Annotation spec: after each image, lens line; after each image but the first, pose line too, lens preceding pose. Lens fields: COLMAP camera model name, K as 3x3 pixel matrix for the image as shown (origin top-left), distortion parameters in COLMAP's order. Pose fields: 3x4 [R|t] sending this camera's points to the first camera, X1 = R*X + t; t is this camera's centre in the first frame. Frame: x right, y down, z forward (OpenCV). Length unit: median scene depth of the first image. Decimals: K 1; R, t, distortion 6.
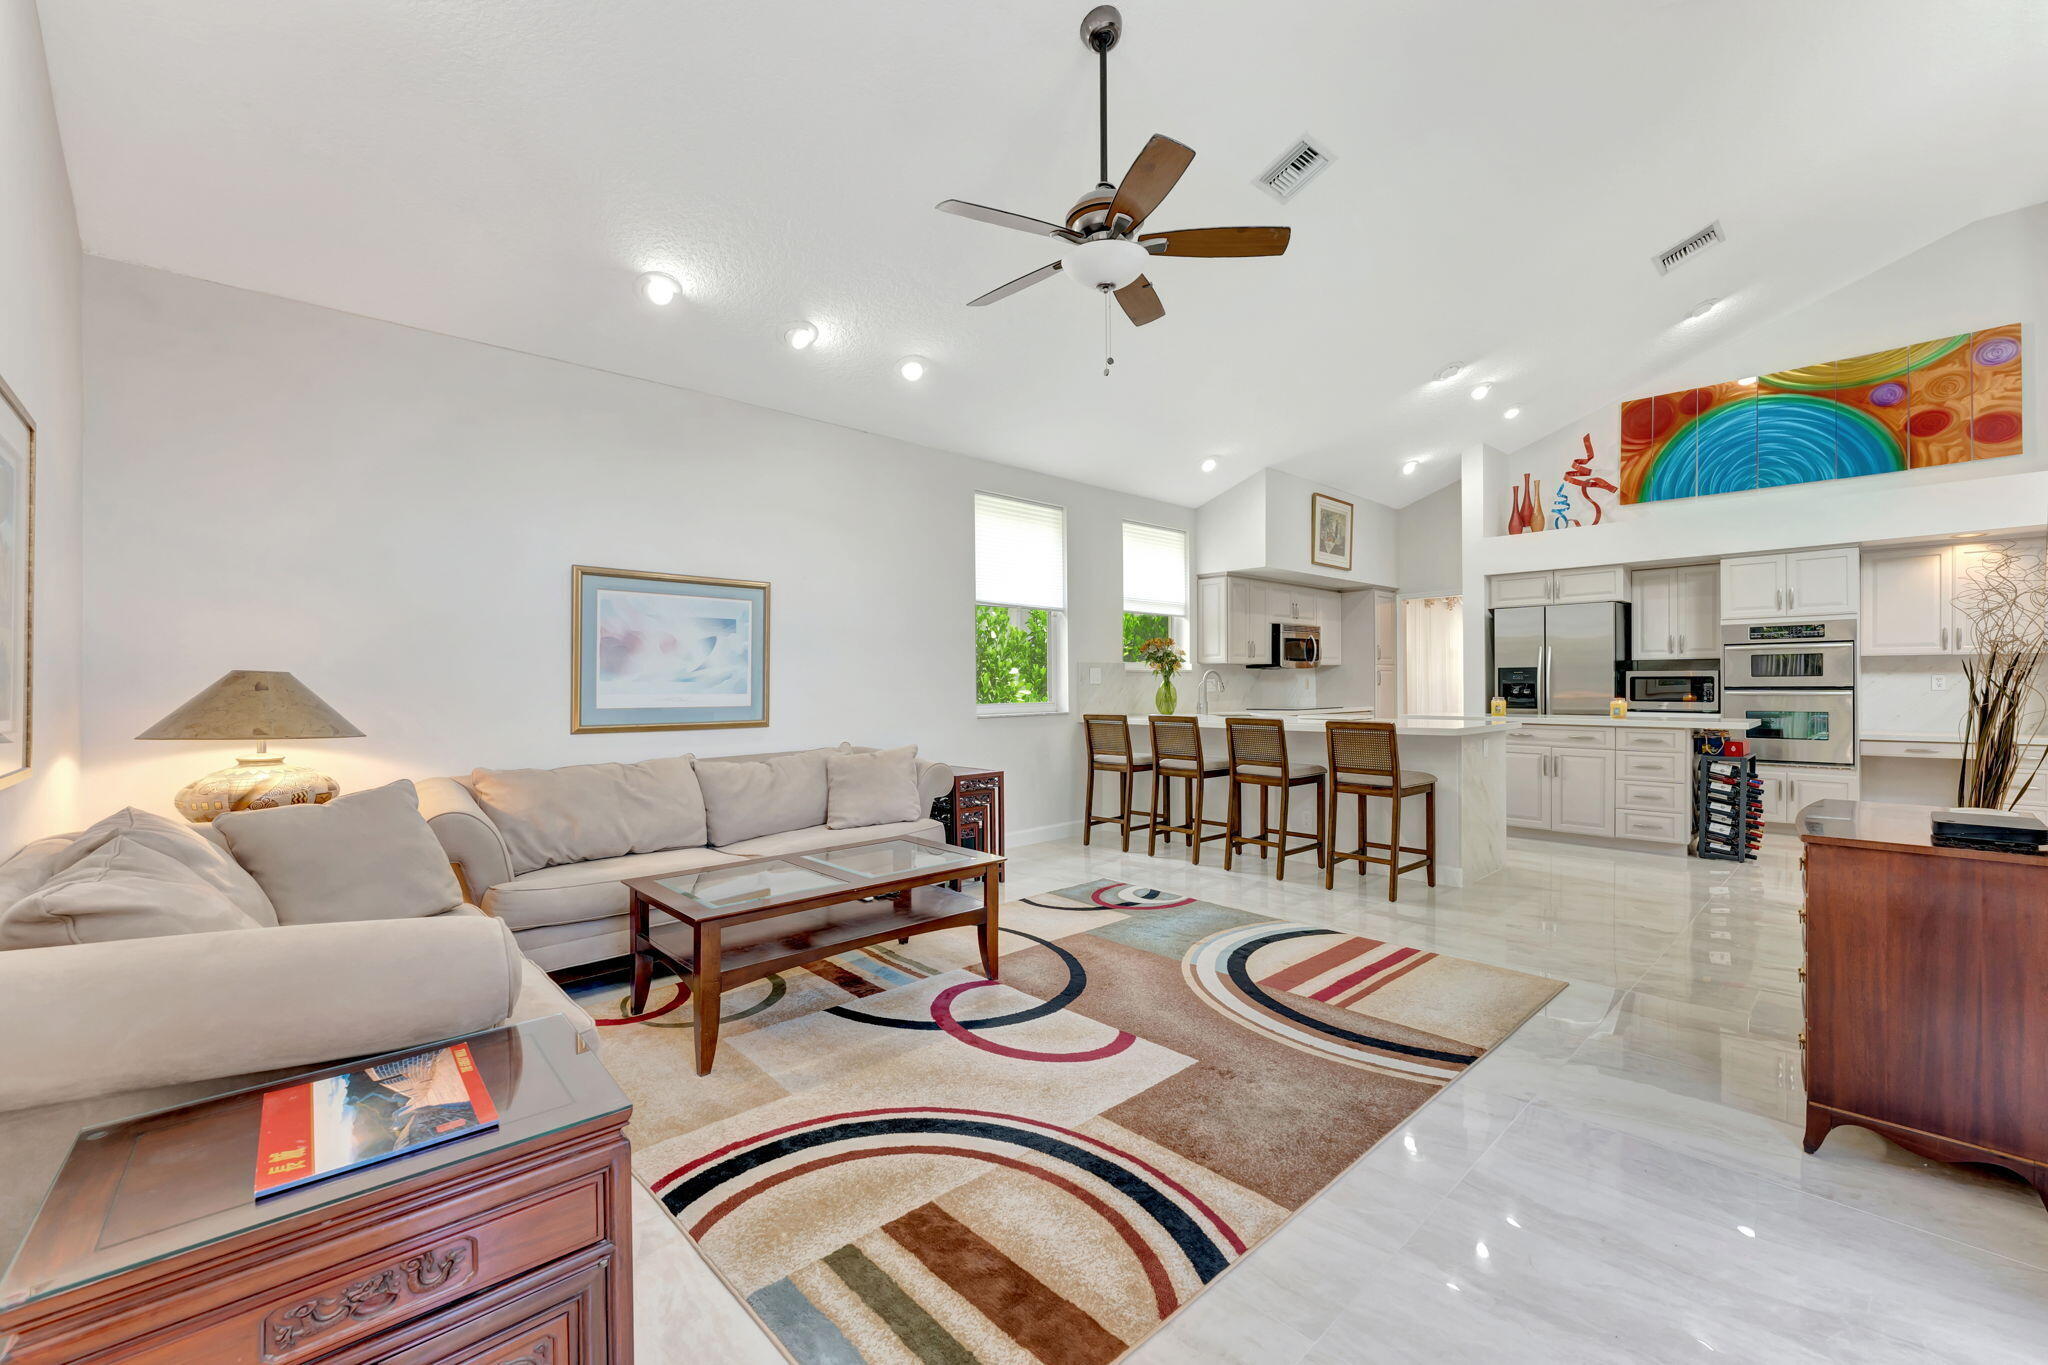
lens RADIAL K [[842.4, 0, 1029.2], [0, 842.4, 684.4], [0, 0, 1]] dist [0.000584, 0.000076]
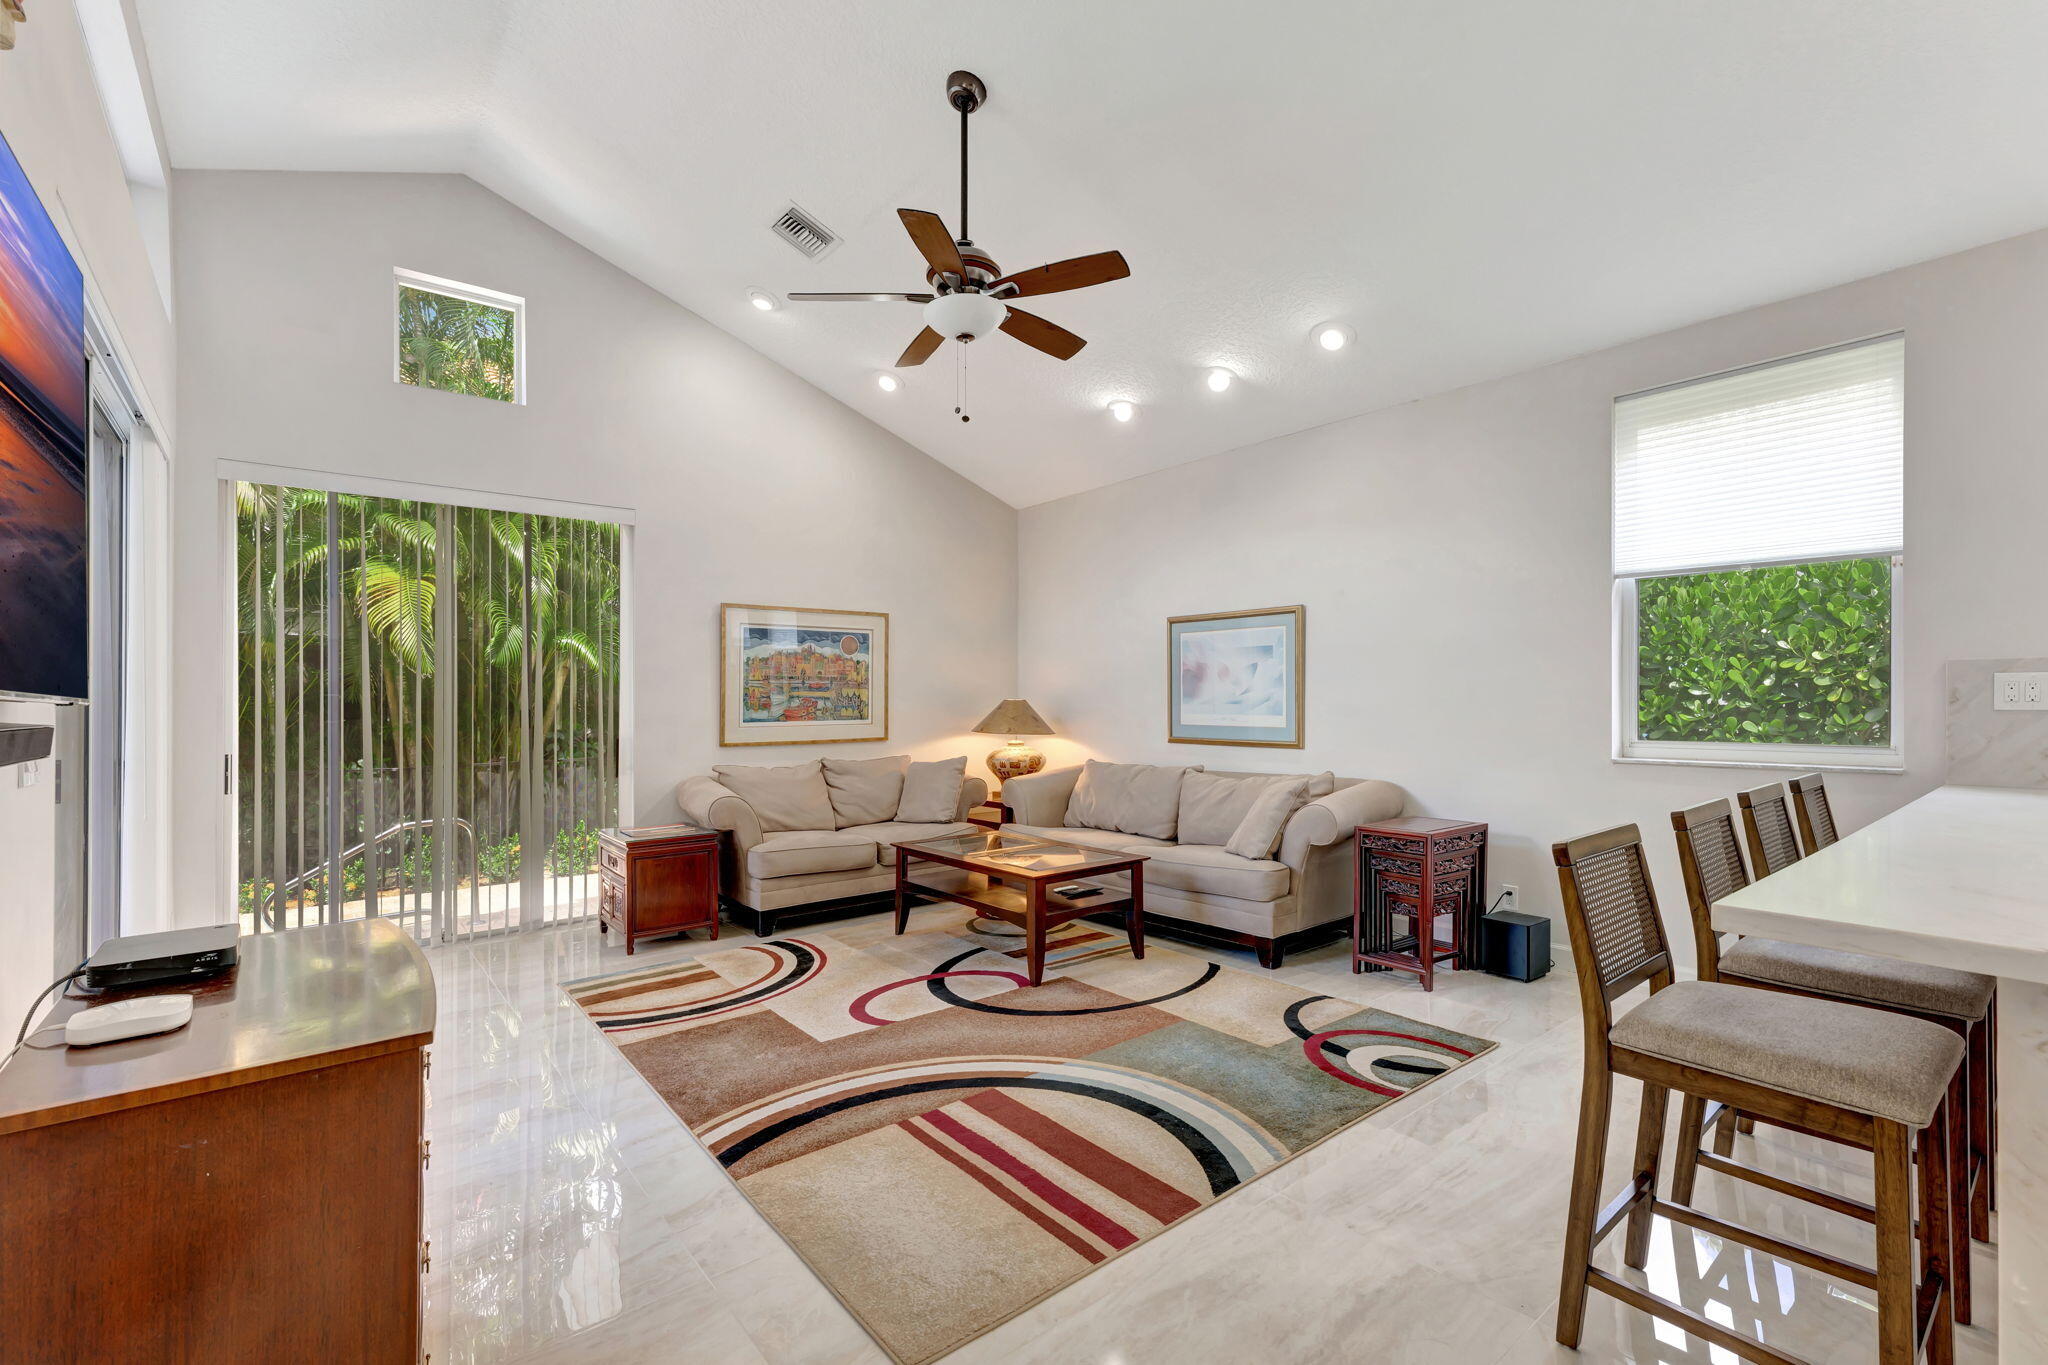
lens RADIAL K [[898.9, 0, 1025.0], [0, 898.9, 665.9], [0, 0, 1]] dist [0.001163, -0.000432]
pose [[-0.081905, -0.032313, -0.996116, 0.563512], [0.008914, 0.999411, -0.033152, -0.011529], [0.996600, -0.011595, -0.081569, 0.545447]]
